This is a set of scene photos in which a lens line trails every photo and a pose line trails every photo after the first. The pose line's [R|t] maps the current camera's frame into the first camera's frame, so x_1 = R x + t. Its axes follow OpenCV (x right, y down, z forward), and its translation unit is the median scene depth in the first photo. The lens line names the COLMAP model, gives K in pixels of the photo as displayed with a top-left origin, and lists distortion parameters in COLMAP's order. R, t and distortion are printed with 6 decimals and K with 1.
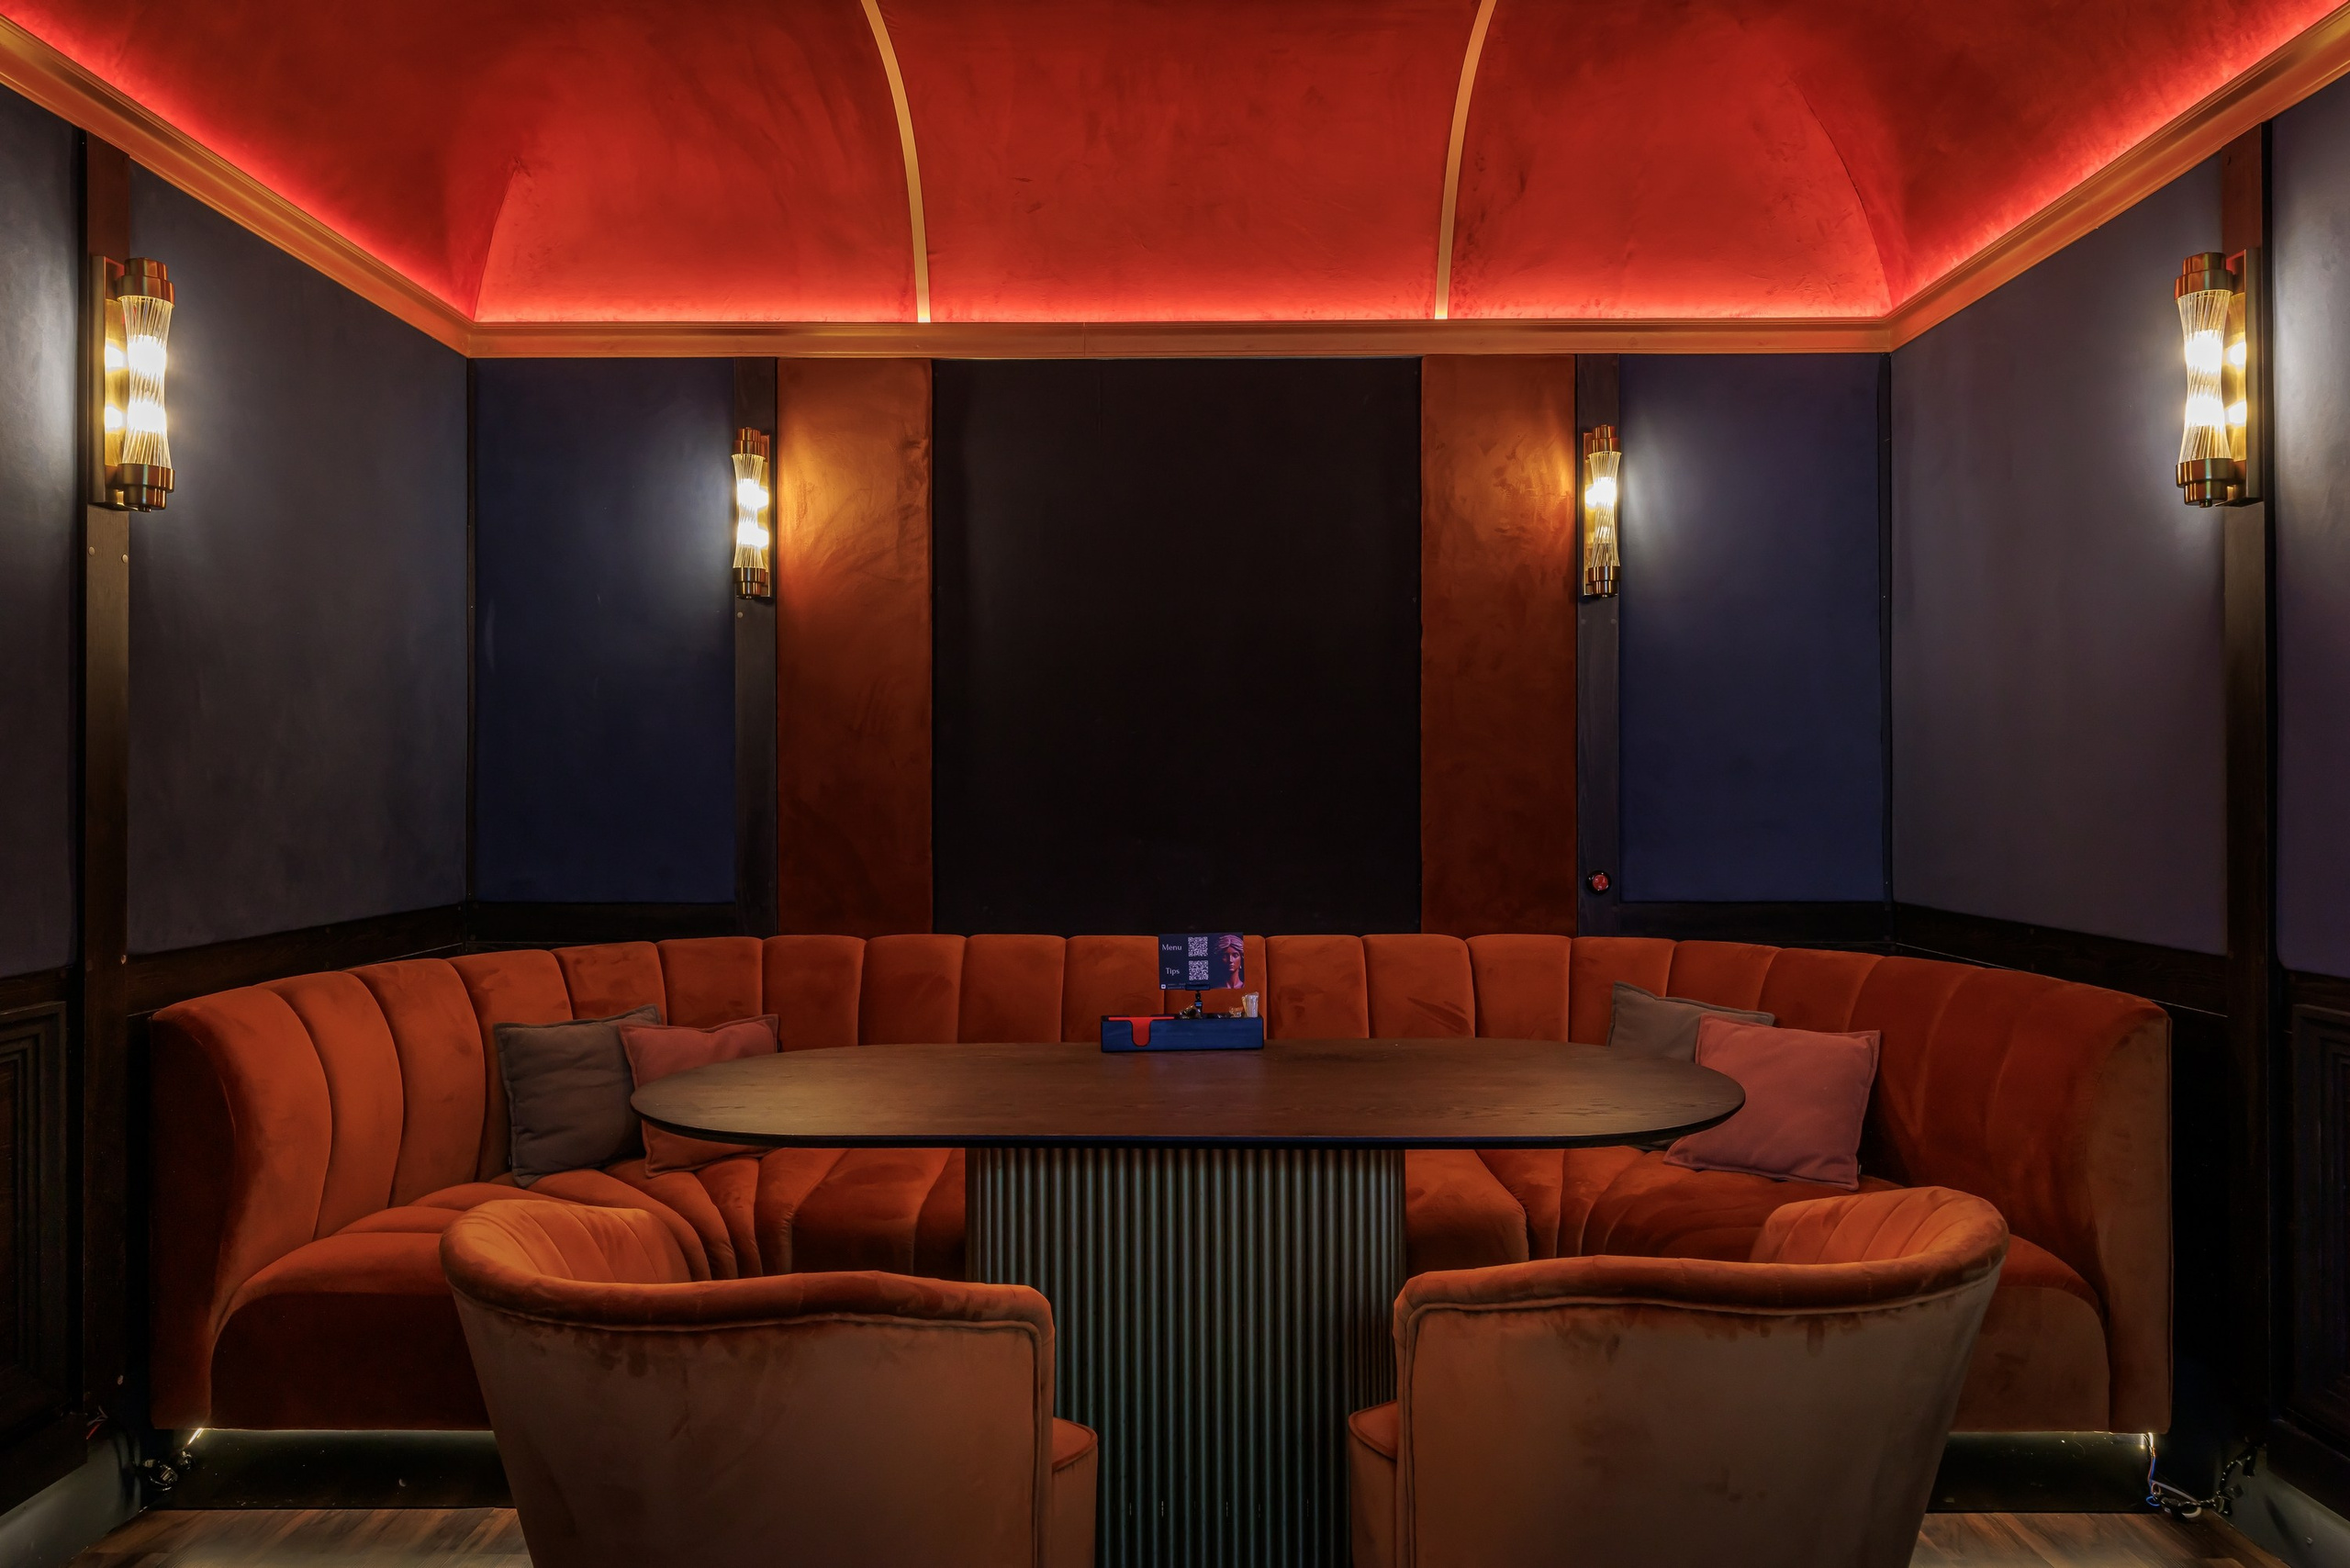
lens RADIAL K [[1586.1, 0, 1182.3], [0, 1586.1, 785.0], [0, 0, 1]] dist [-0.003093, 0.001691]
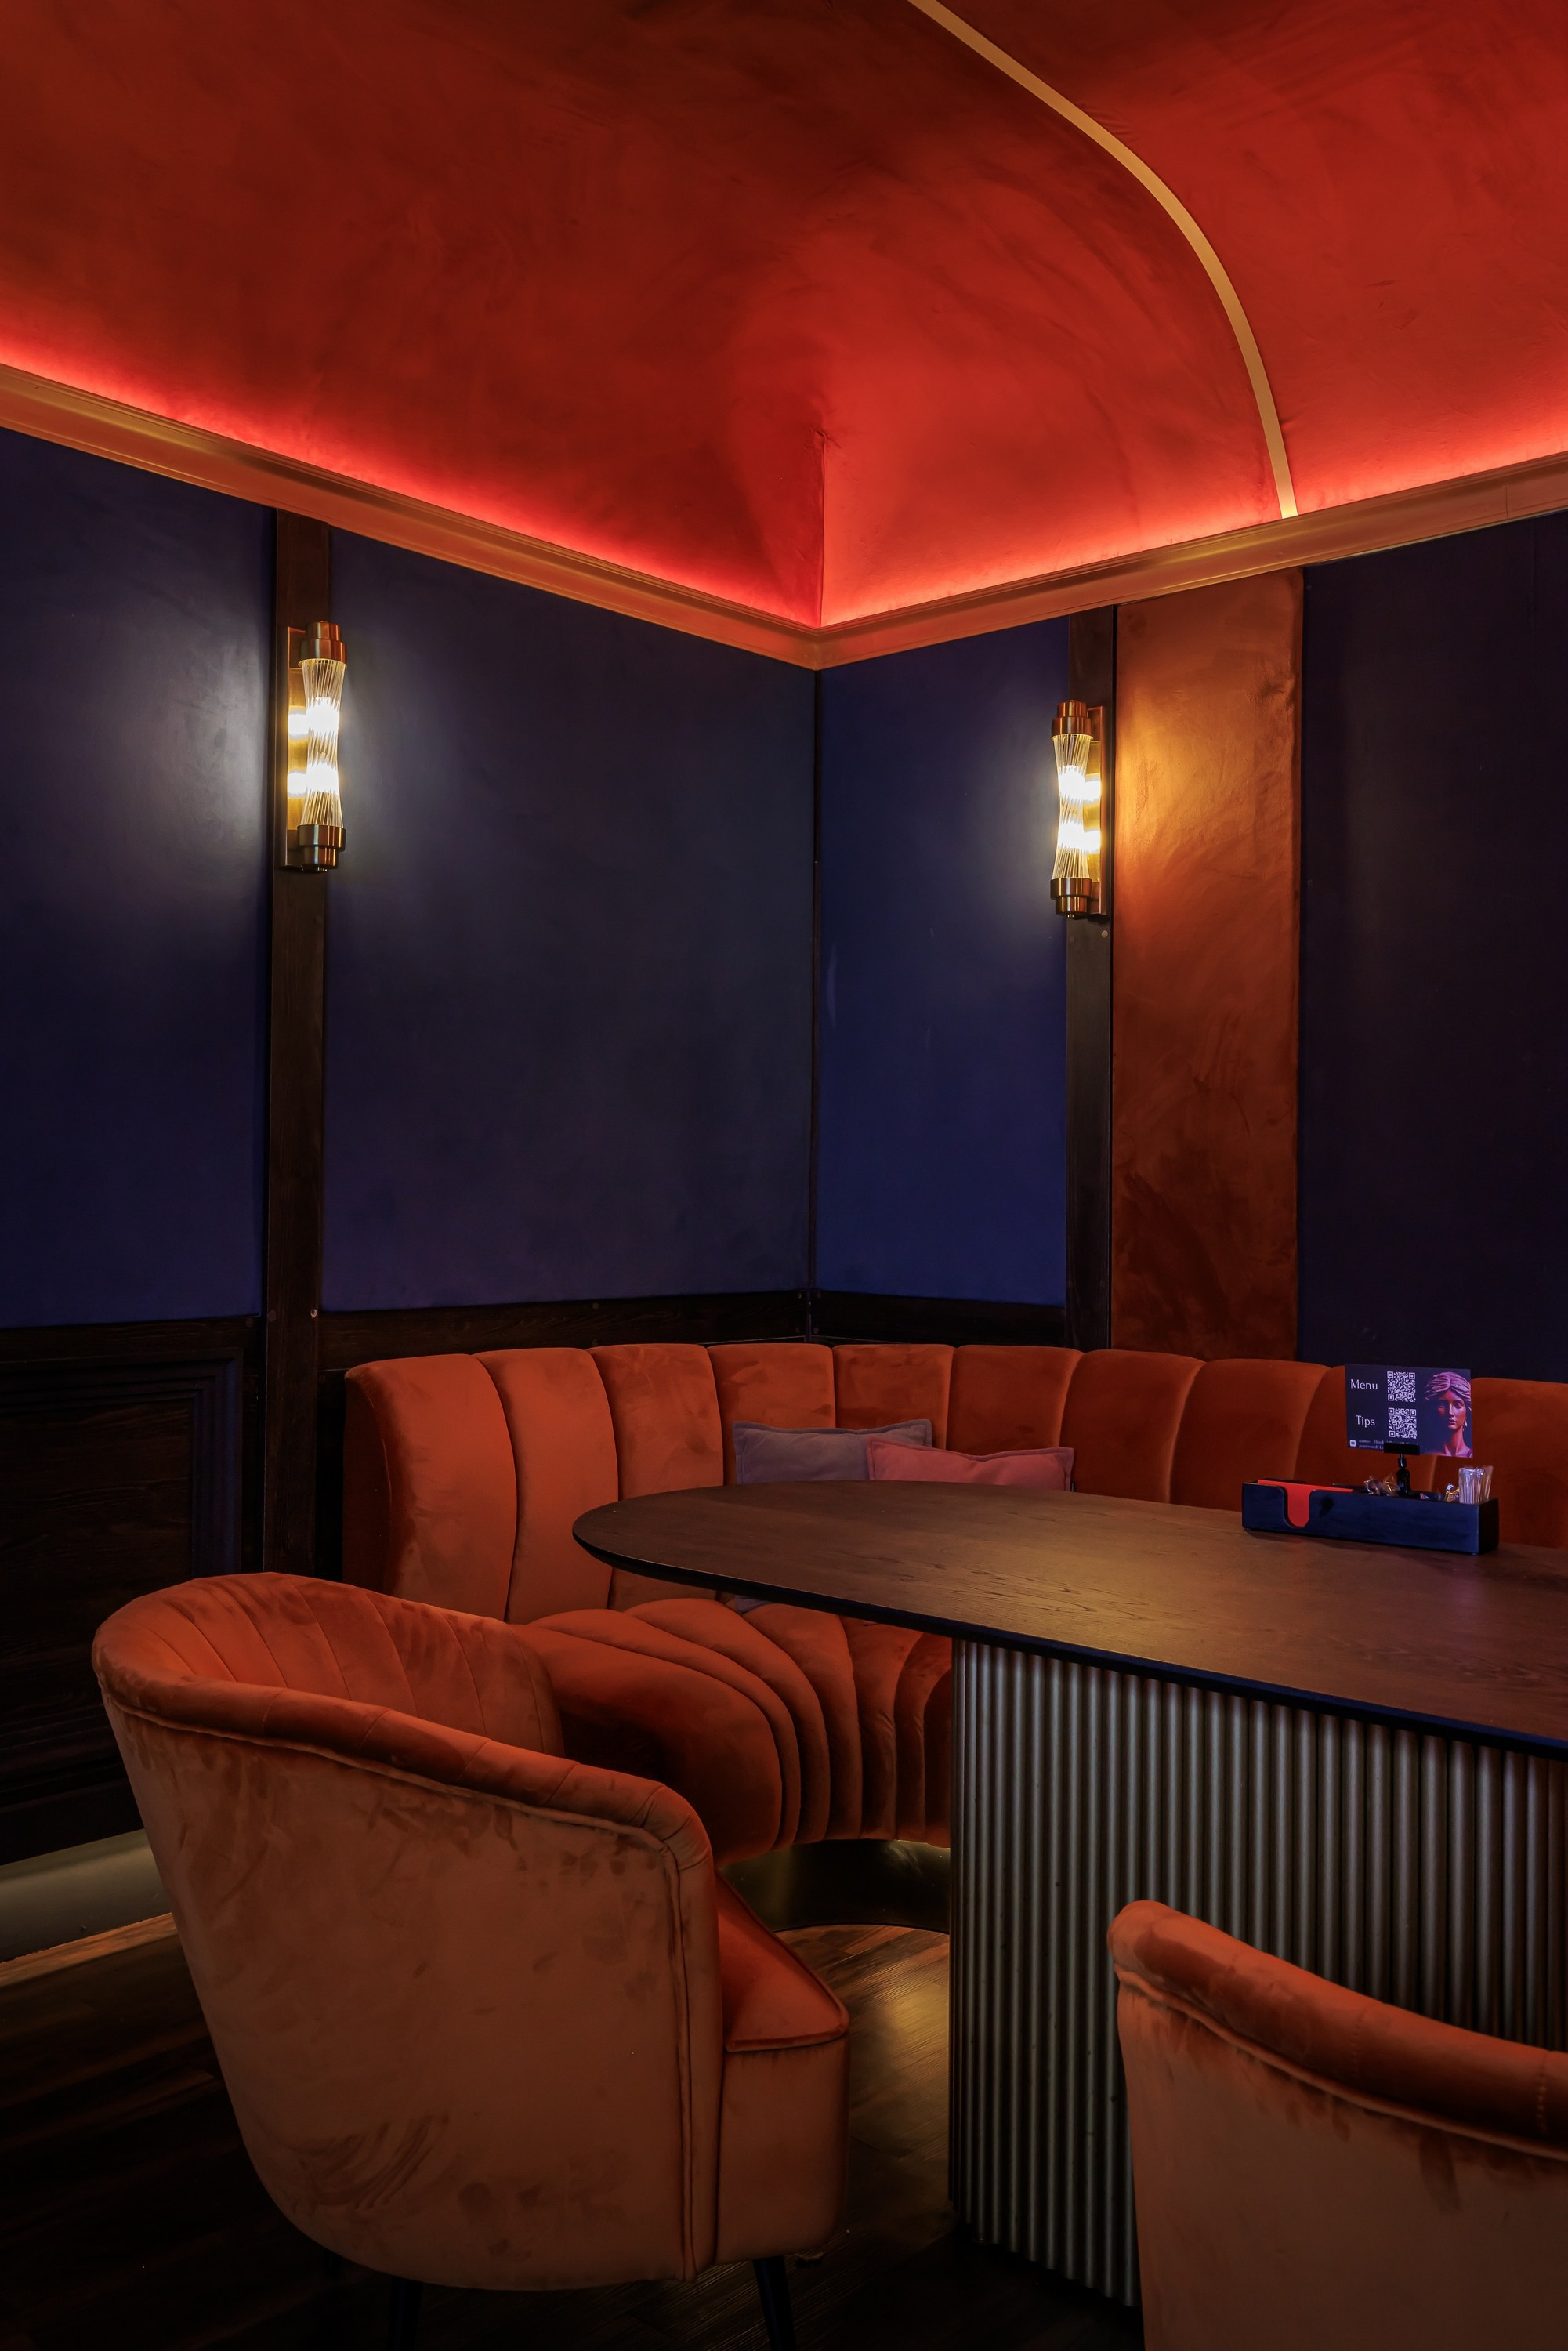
lens RADIAL K [[2005.8, 0, 784.0], [0, 2005.8, 1175.5], [0, 0, 1]] dist [0.007075, 0.007006]
pose [[0.743528, 0.004317, -0.668691, 0.300054], [-0.010984, 0.999923, -0.005758, 0.018295], [0.668615, 0.011626, 0.743518, 0.174244]]
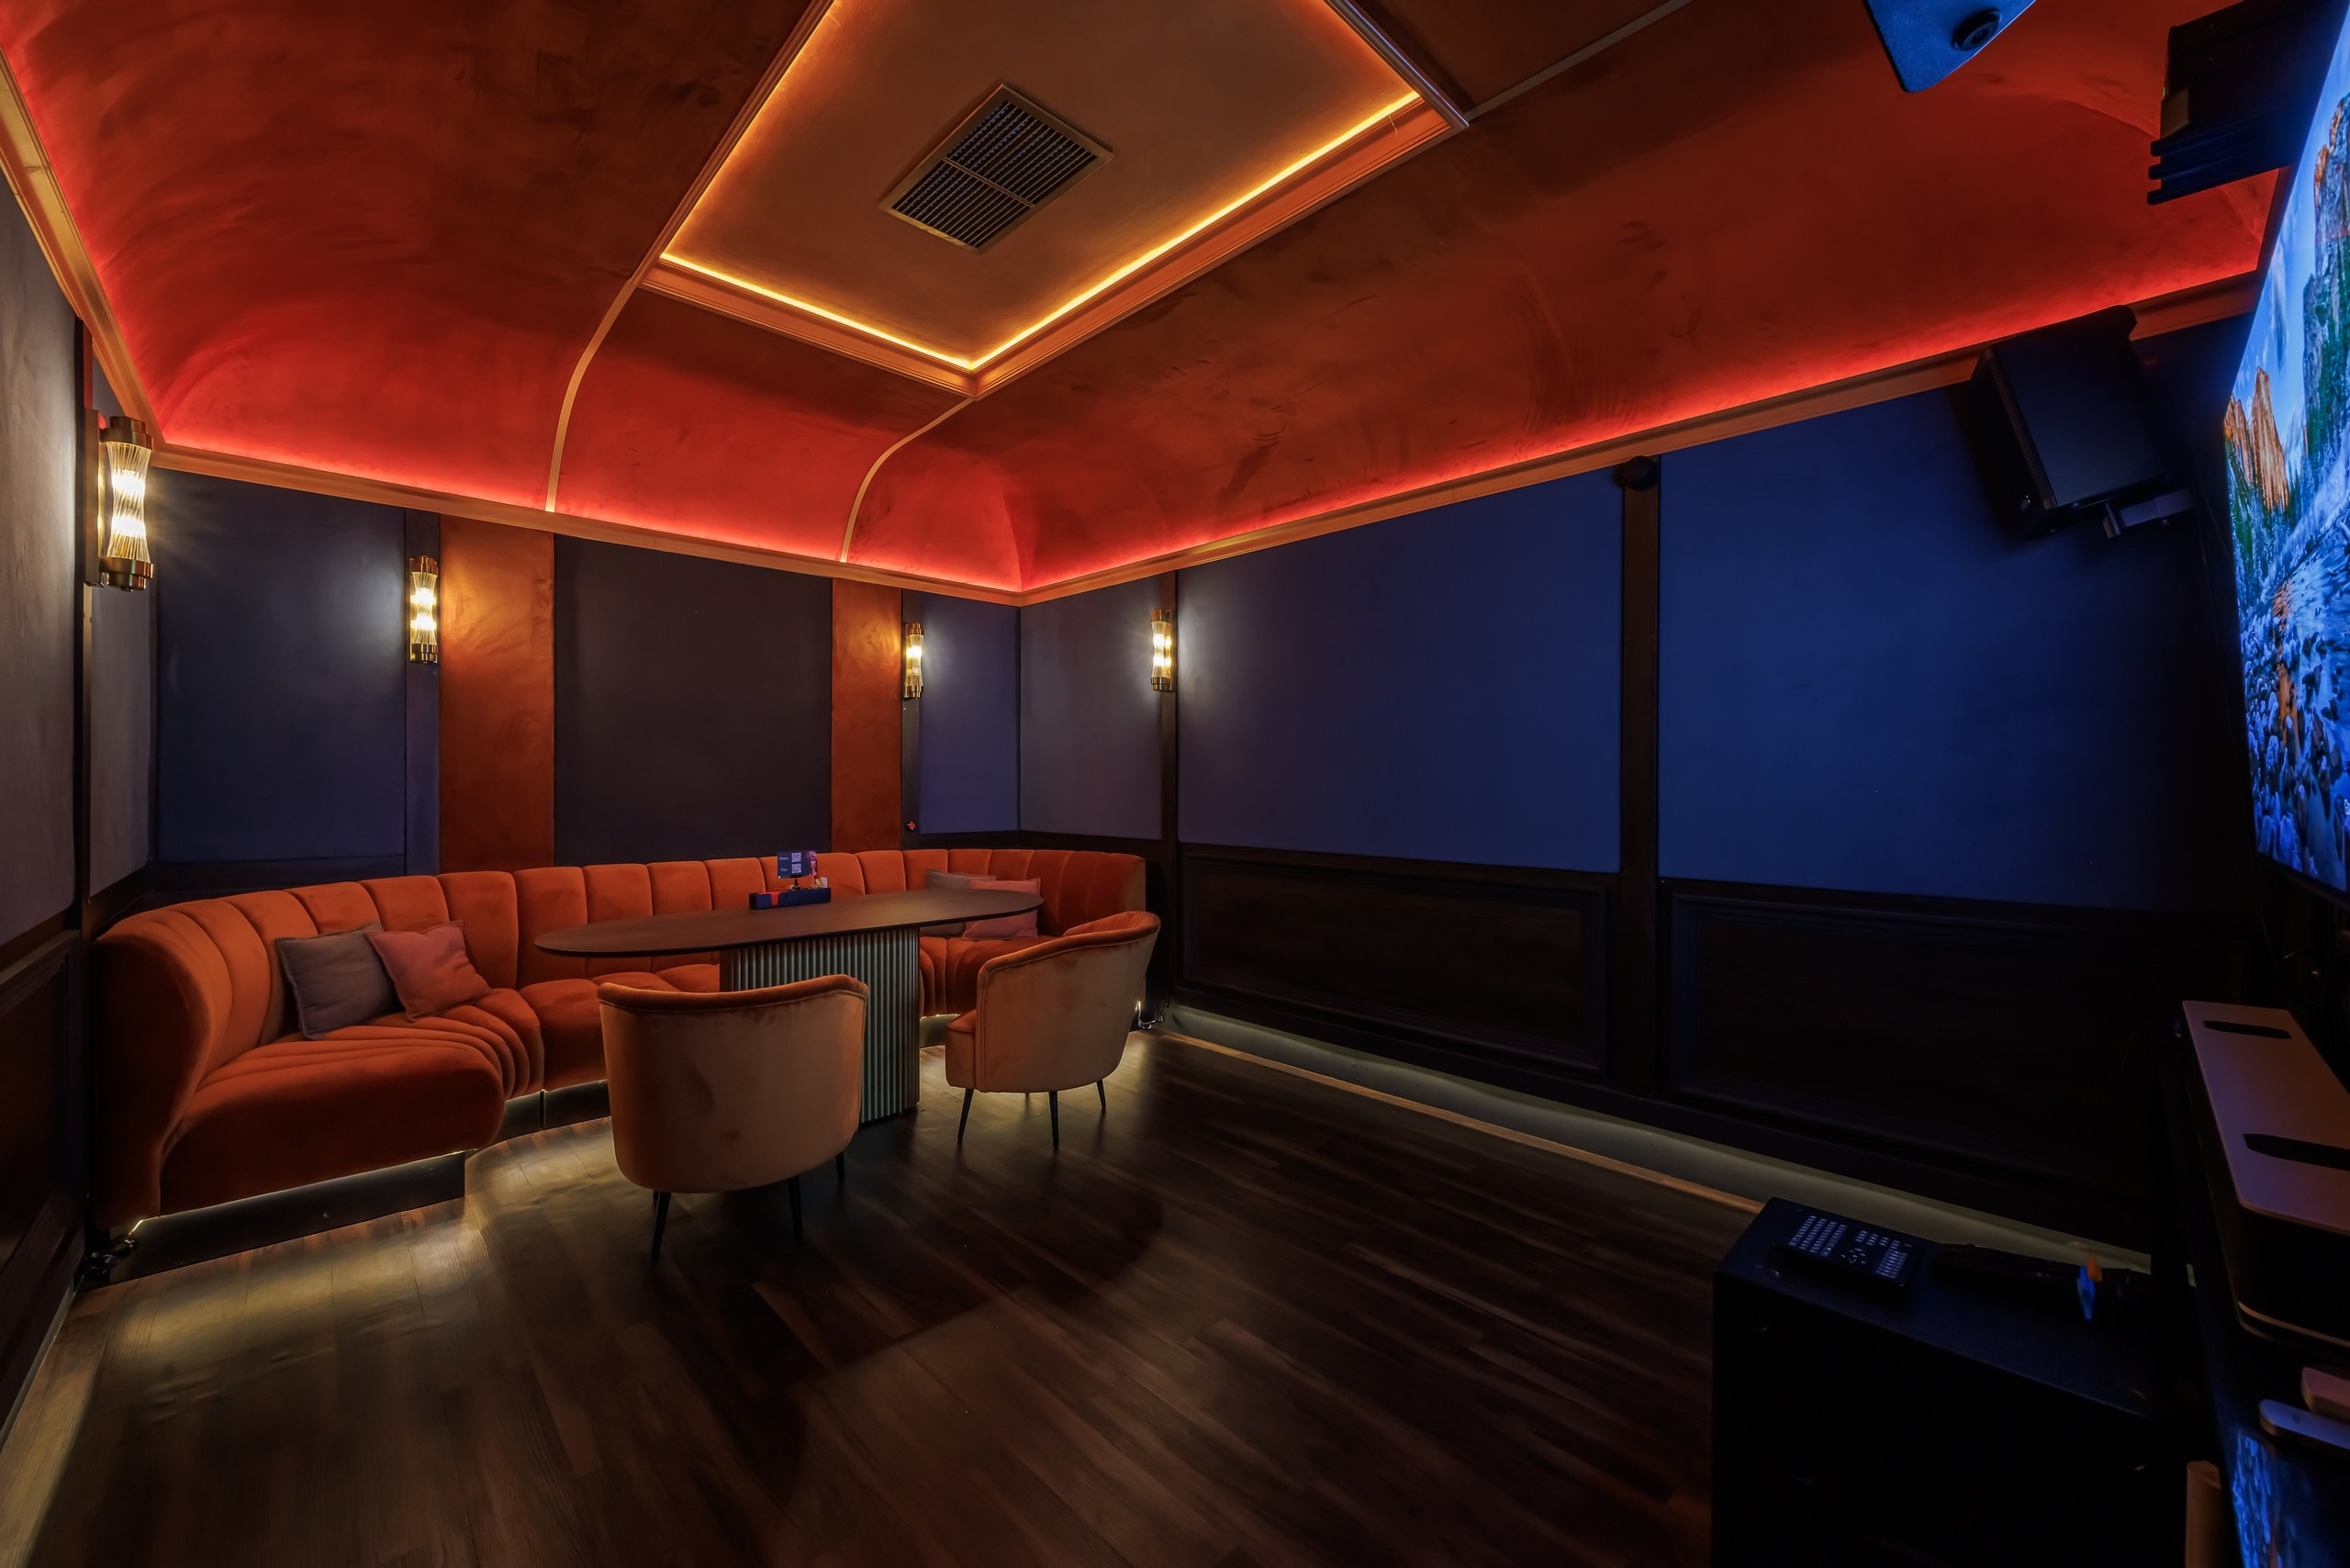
lens RADIAL K [[910.1, 0, 1175.0], [0, 910.1, 784.0], [0, 0, 1]] dist [0.001304, -0.000023]
pose [[0.717441, 0.003064, 0.696612, -0.386996], [-0.004753, 0.999989, 0.000497, -0.000240], [-0.696603, -0.003668, 0.717448, -0.192623]]
